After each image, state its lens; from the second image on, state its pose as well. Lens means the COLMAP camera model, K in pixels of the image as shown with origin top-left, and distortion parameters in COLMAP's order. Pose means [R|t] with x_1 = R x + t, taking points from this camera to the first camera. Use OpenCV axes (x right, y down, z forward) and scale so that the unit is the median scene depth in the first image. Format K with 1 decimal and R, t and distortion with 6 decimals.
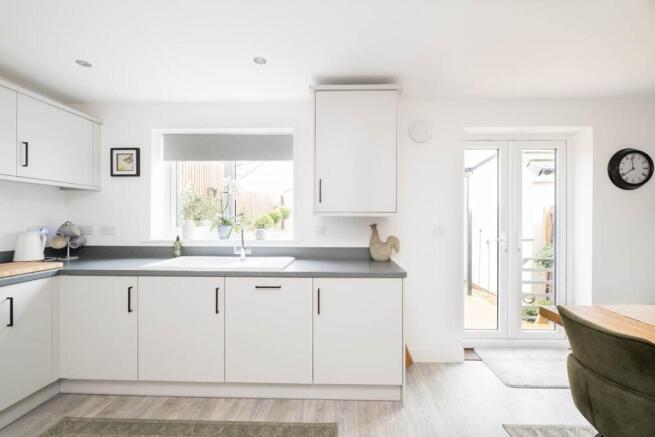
lens RADIAL K [[295.9, 0, 327.5], [0, 295.9, 218.5], [0, 0, 1]] dist [-0.001912, 0.000076]
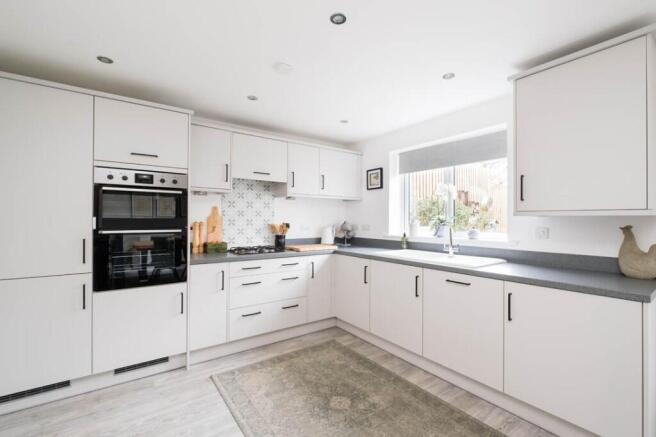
lens RADIAL K [[282.8, 0, 328.0], [0, 282.8, 218.5], [0, 0, 1]] dist [-0.001752, -0.000124]
pose [[0.617593, -0.003993, -0.786488, 0.249730], [0.000634, 0.999989, -0.004579, 0.002823], [0.786498, 0.002330, 0.617589, -0.003205]]
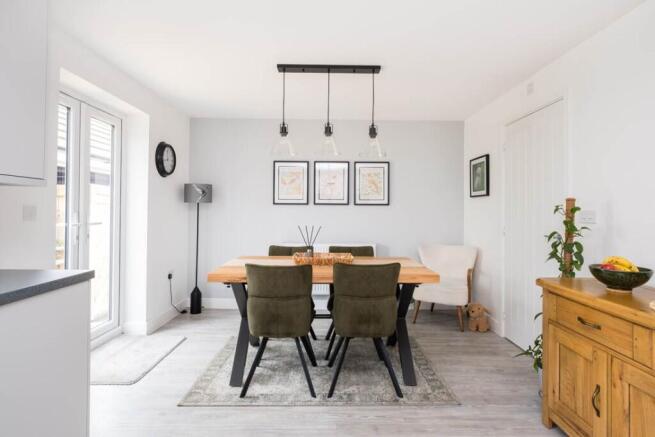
lens RADIAL K [[364.9, 0, 330.6], [0, 364.9, 208.0], [0, 0, 1]] dist [0.001369, 0.000437]
pose [[-0.046799, 0.007117, 0.998879, -0.458125], [-0.008675, 0.999934, -0.007531, 0.032455], [-0.998867, -0.009018, -0.046735, 0.385087]]
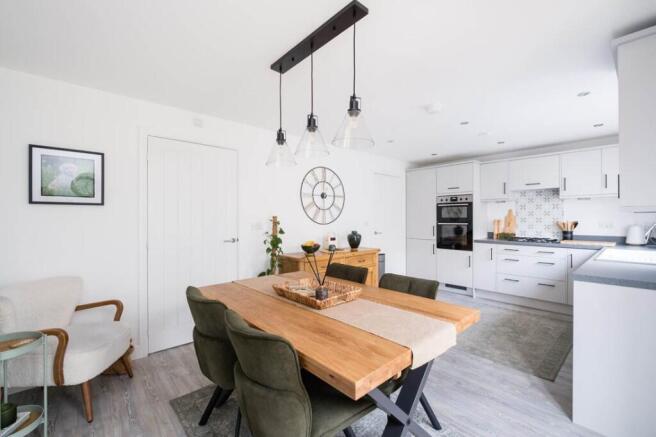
lens RADIAL K [[276.4, 0, 331.2], [0, 276.4, 218.2], [0, 0, 1]] dist [-0.001521, -0.000207]
pose [[-0.715934, -0.003186, -0.698161, 1.085607], [0.001013, 0.999984, -0.005602, 0.010955], [0.698167, -0.004718, -0.715919, 0.845123]]
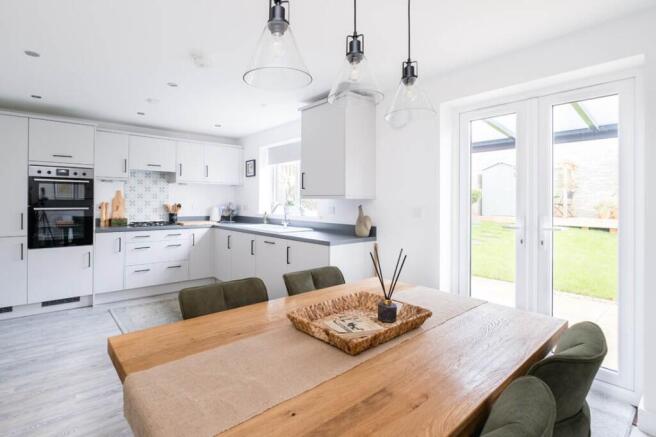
lens RADIAL K [[319.4, 0, 280.1], [0, 319.4, 200.6], [0, 0, 1]] dist [-0.001964, -0.000130]
pose [[0.620926, -0.002546, -0.783865, 0.956101], [-0.001339, 0.999990, -0.004309, 0.006838], [0.783868, 0.003725, 0.620916, -0.035036]]
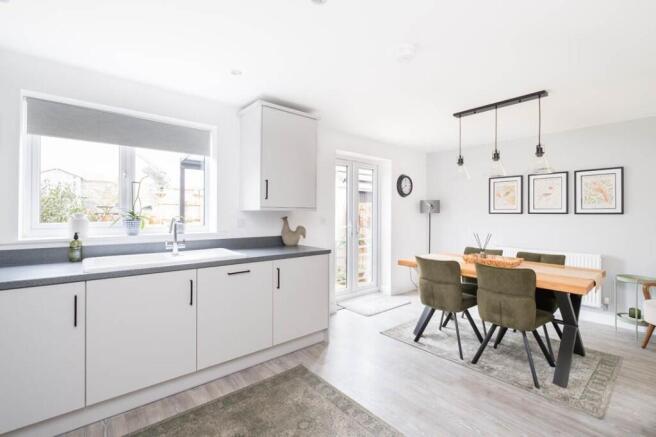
lens RADIAL K [[299.9, 0, 327.9], [0, 299.9, 213.4], [0, 0, 1]] dist [0.000827, 0.000235]
pose [[0.741002, -0.000630, 0.671503, -0.564500], [-0.002028, 0.999993, 0.003176, 0.000069], [-0.671500, -0.003716, 0.740995, -0.064948]]
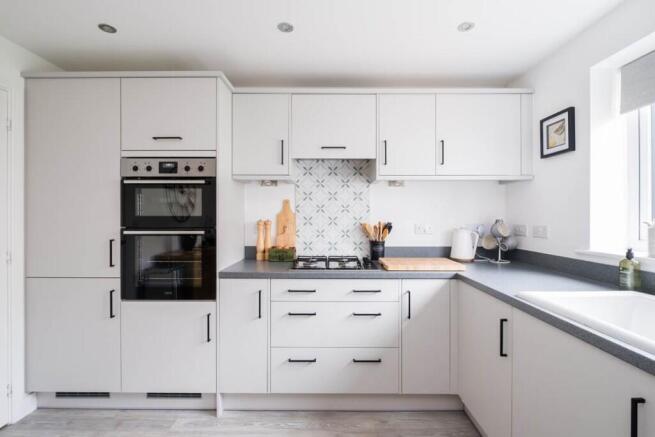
lens RADIAL K [[308.5, 0, 332.6], [0, 308.5, 215.6], [0, 0, 1]] dist [-0.003327, -0.000198]
pose [[0.053405, -0.003042, -0.998568, 0.004471], [0.003039, 0.999991, -0.002884, -0.000130], [0.998568, -0.002880, 0.053414, 0.466994]]
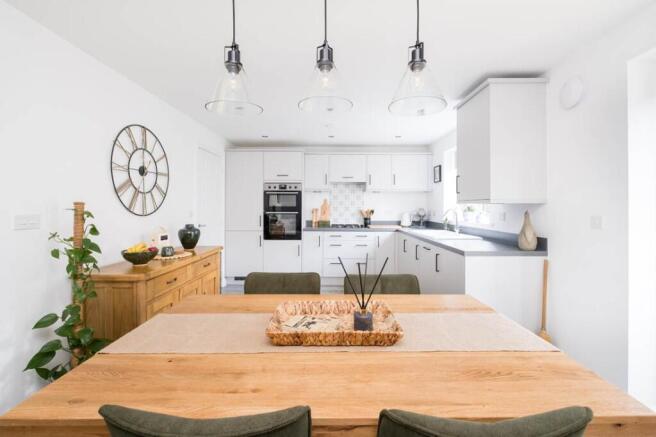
lens RADIAL K [[296.4, 0, 325.8], [0, 296.4, 207.4], [0, 0, 1]] dist [-0.001310, -0.000064]
pose [[0.013636, -0.002826, -0.999903, 1.105327], [0.001031, 0.999996, -0.002812, 0.010245], [0.999906, -0.000993, 0.013639, 0.342194]]
